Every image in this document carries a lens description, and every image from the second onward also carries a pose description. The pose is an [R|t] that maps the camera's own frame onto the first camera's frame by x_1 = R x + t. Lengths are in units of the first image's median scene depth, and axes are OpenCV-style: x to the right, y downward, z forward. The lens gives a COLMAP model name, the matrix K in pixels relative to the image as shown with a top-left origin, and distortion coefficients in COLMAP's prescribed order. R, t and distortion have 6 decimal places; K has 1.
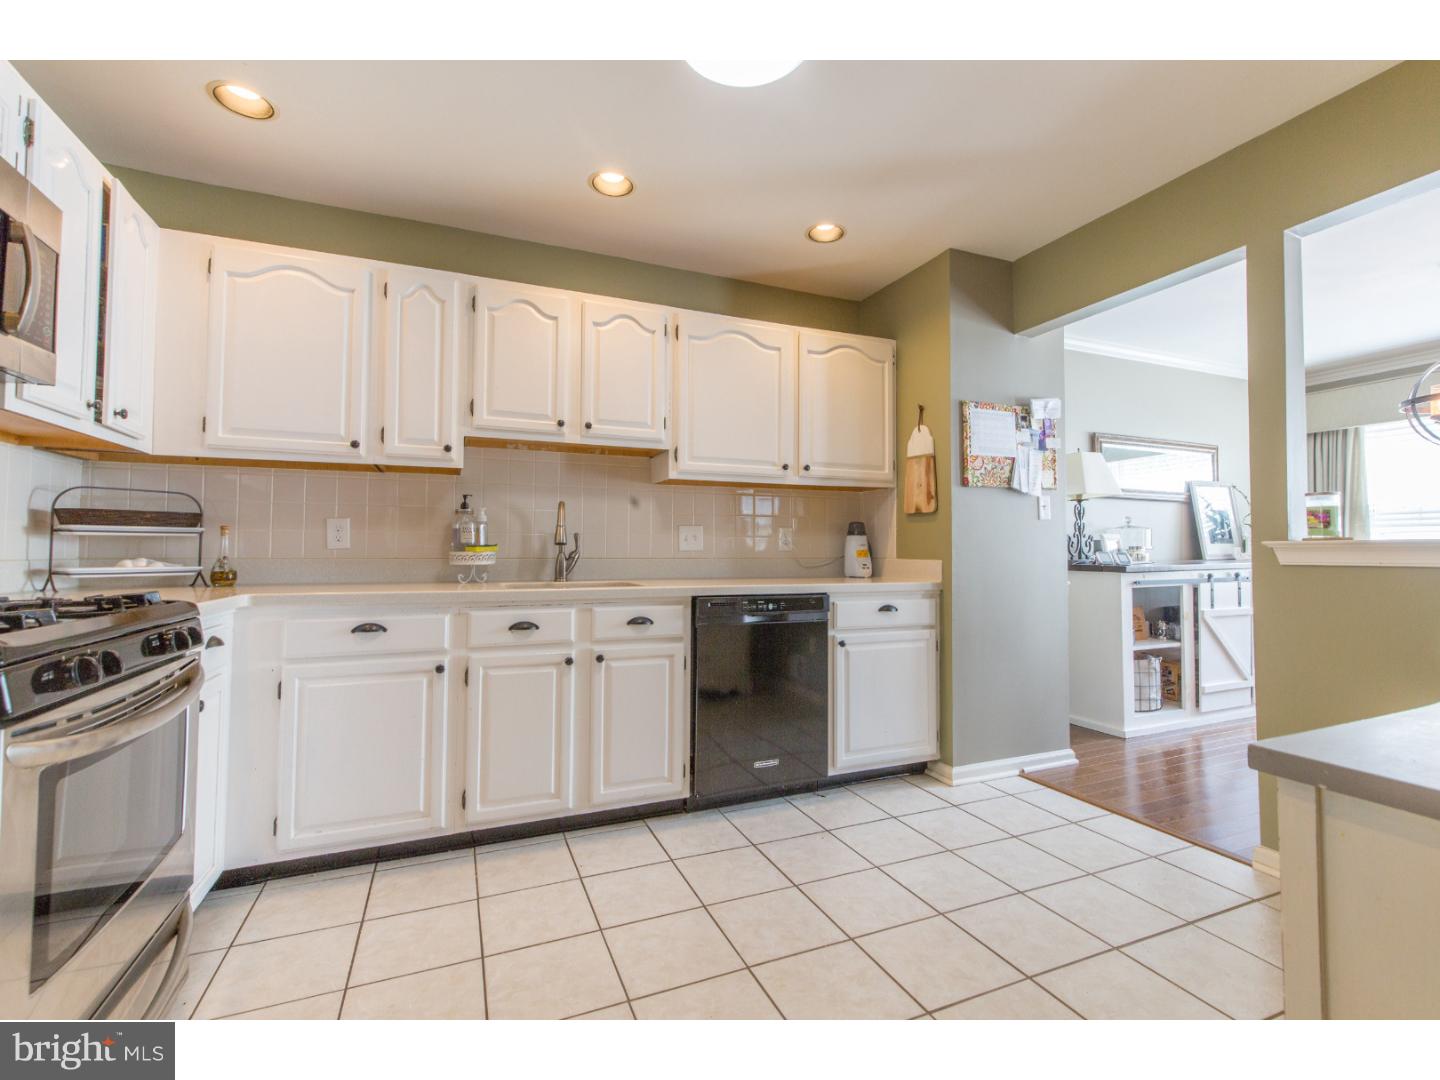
lens RADIAL K [[646.5, 0, 722.2], [0, 646.5, 530.7], [0, 0, 1]] dist [-0.001172, -0.000505]
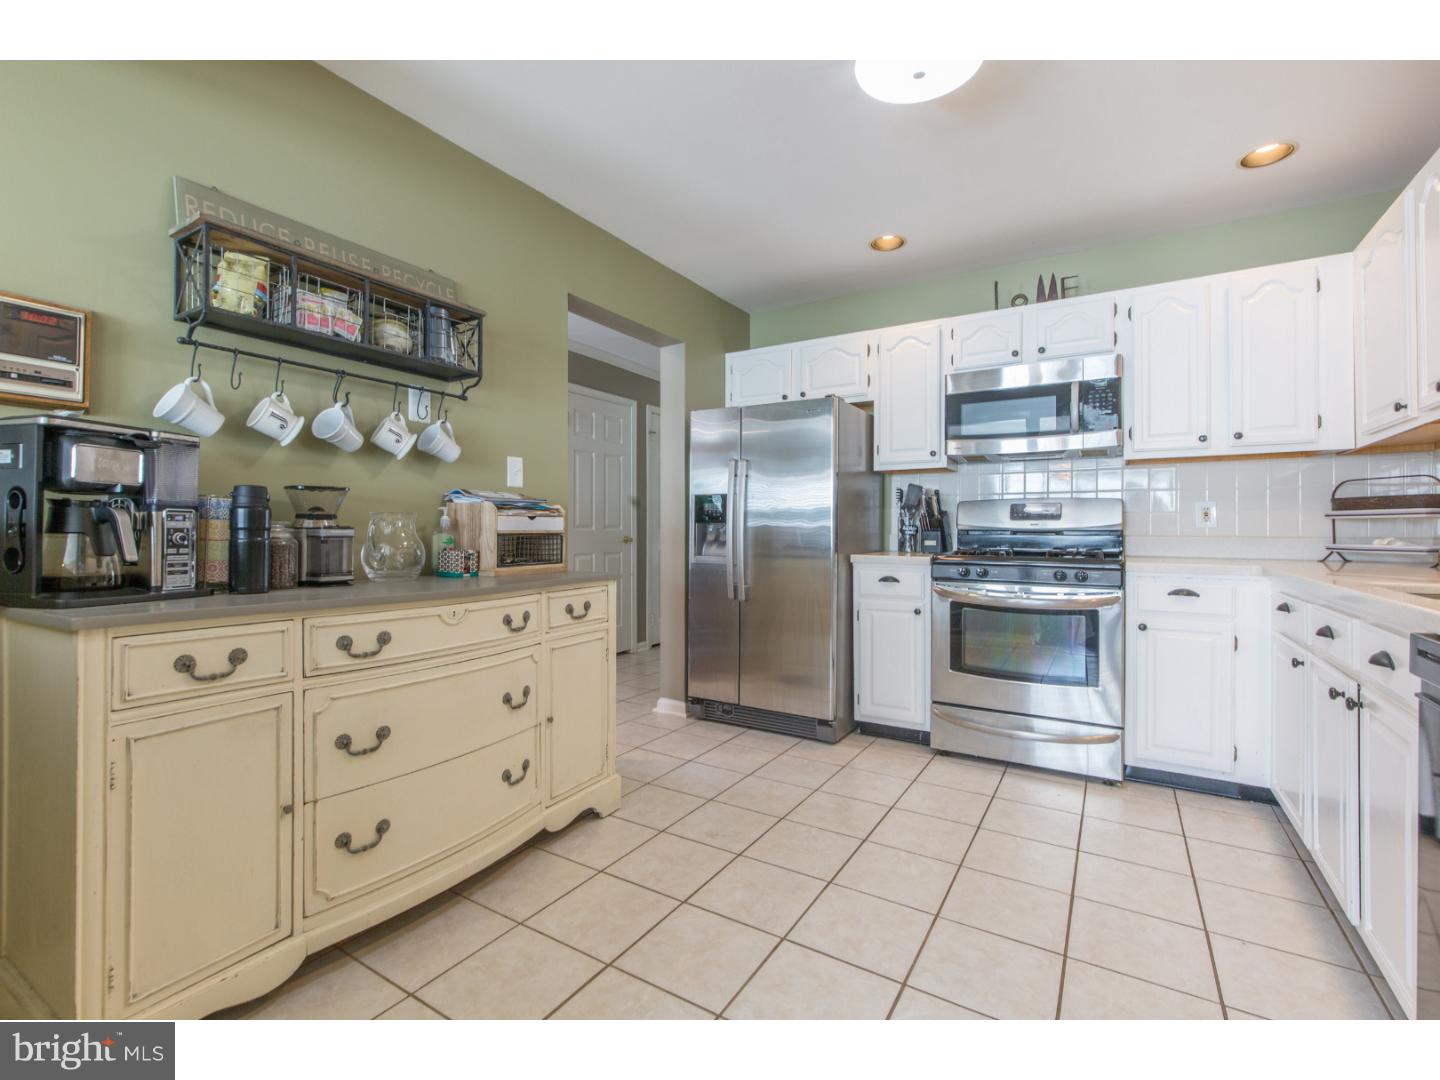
lens RADIAL K [[646.5, 0, 721.9], [0, 646.5, 532.2], [0, 0, 1]] dist [-0.001172, -0.000505]
pose [[-0.821364, -0.000488, -0.570405, 0.618264], [0.014721, 0.999648, -0.022053, 0.036004], [0.570215, -0.026511, -0.821068, 1.109776]]
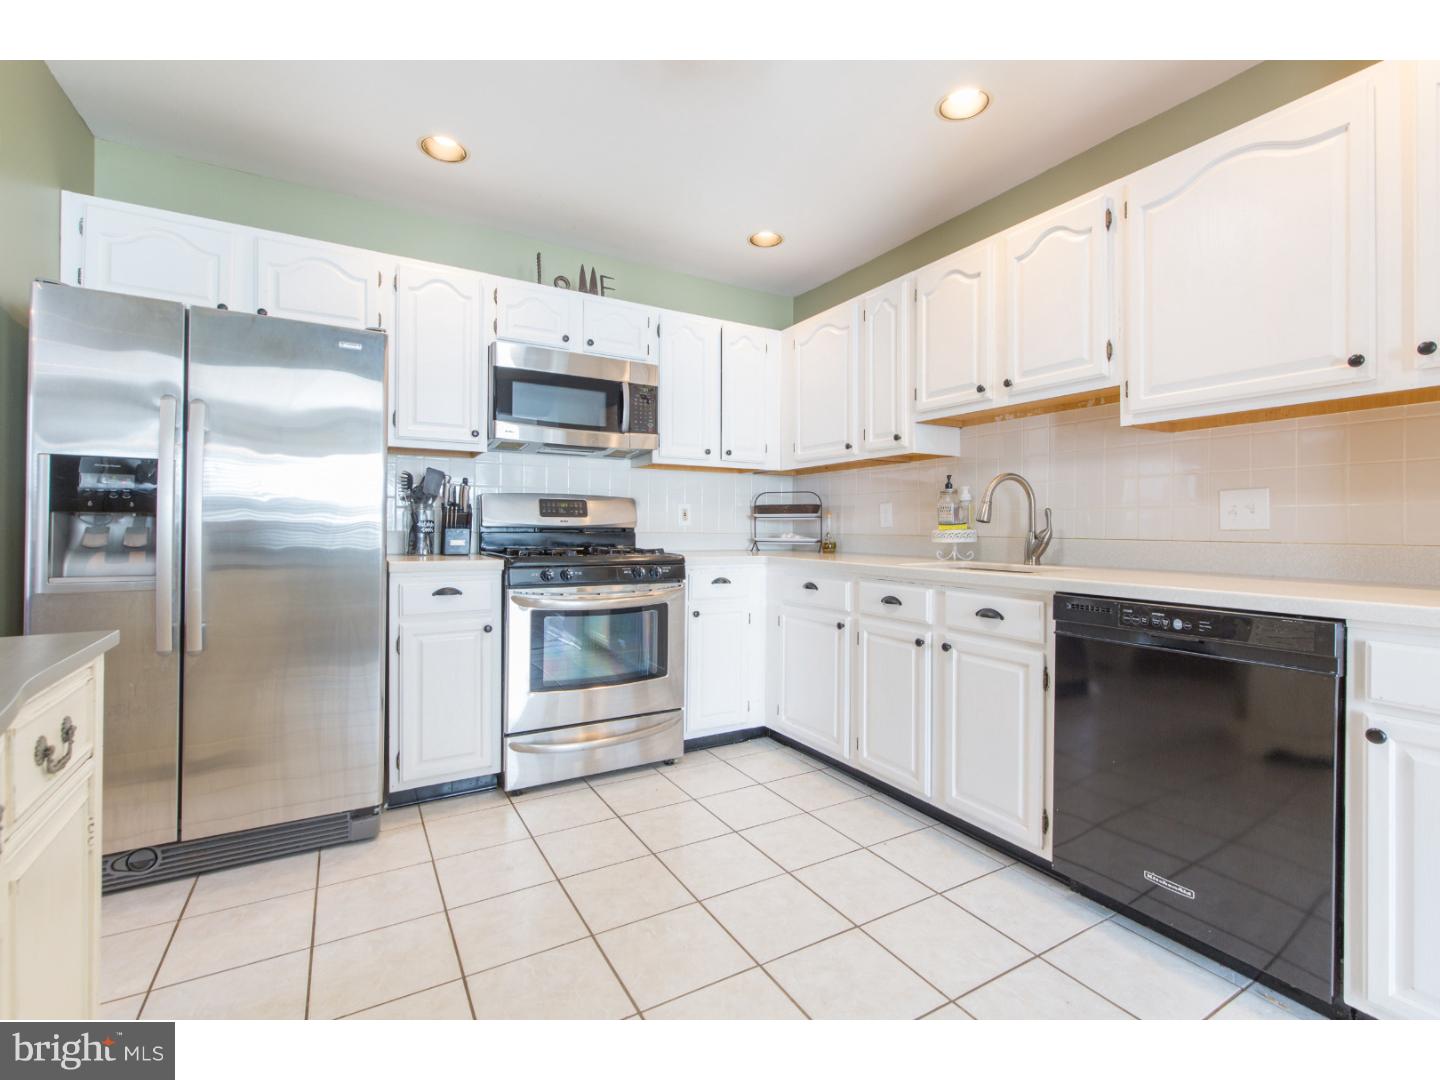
lens RADIAL K [[646.5, 0, 719.9], [0, 646.5, 531.0], [0, 0, 1]] dist [-0.001172, -0.000505]
pose [[0.122375, 0.003359, -0.992478, 0.635394], [0.026058, 0.999639, 0.006597, 0.018758], [0.992142, -0.026670, 0.122243, 0.543919]]
